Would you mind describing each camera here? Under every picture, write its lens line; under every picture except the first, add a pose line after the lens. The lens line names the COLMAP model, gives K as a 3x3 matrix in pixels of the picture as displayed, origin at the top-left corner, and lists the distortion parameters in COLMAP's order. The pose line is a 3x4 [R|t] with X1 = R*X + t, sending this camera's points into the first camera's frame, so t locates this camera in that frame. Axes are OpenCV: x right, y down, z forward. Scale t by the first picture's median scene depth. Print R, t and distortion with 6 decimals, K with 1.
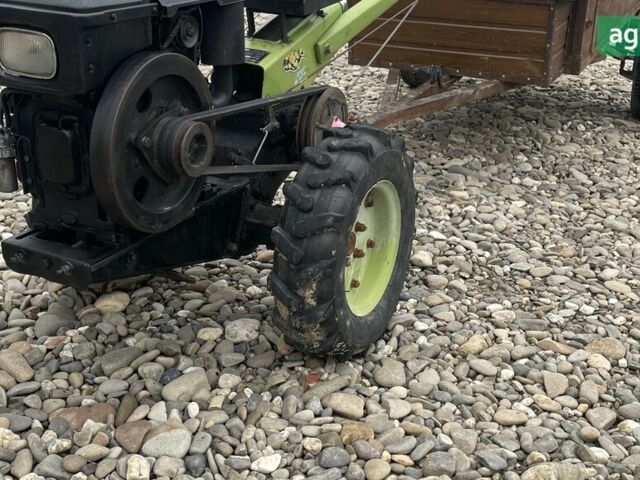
lens RADIAL K [[884.1, 0, 320.1], [0, 884.1, 240.3], [0, 0, 1]] dist [0.078639, 0.000000]
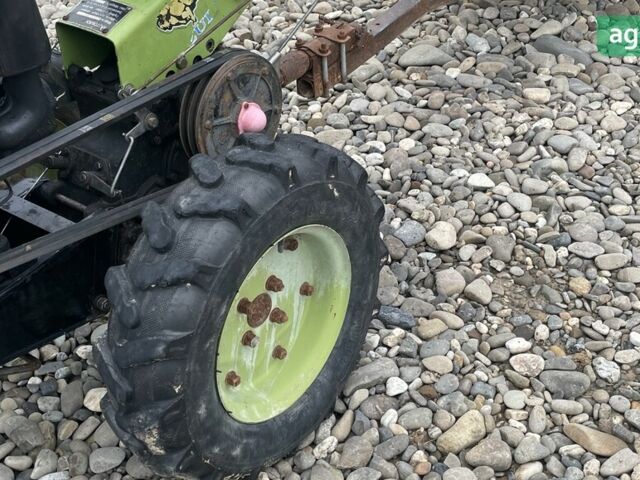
lens RADIAL K [[884.1, 0, 319.5], [0, 884.1, 239.5], [0, 0, 1]] dist [0.078639, 0.000000]
pose [[0.978215, 0.016049, -0.206973, 0.176452], [0.042165, 0.960865, 0.273790, -0.186659], [0.203267, -0.276552, 0.939256, 0.322621]]
